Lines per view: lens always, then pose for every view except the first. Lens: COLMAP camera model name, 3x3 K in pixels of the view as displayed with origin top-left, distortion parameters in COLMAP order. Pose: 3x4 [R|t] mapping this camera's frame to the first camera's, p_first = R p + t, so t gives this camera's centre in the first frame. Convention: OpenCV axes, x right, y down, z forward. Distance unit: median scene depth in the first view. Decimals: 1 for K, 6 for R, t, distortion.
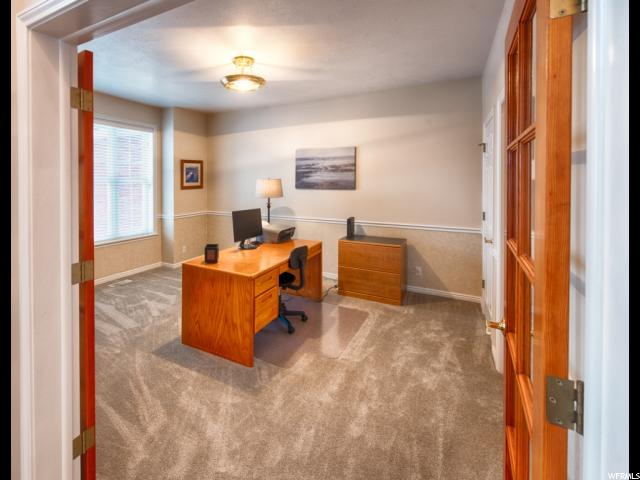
lens RADIAL K [[259.0, 0, 320.0], [0, 259.0, 240.0], [0, 0, 1]] dist [0.000224, -0.000014]
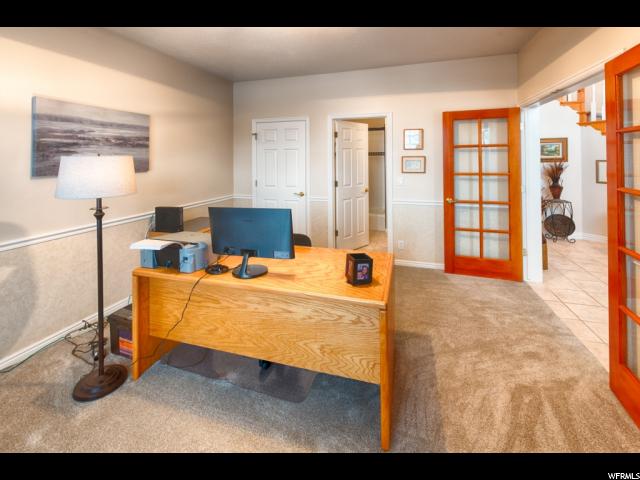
lens RADIAL K [[259.0, 0, 320.0], [0, 259.0, 240.0], [0, 0, 1]] dist [0.000224, -0.000014]
pose [[-0.140614, -0.307981, 0.940944, -0.736041], [0.197586, 0.922539, 0.331484, -0.163316], [-0.970148, 0.232529, -0.068869, 0.611714]]
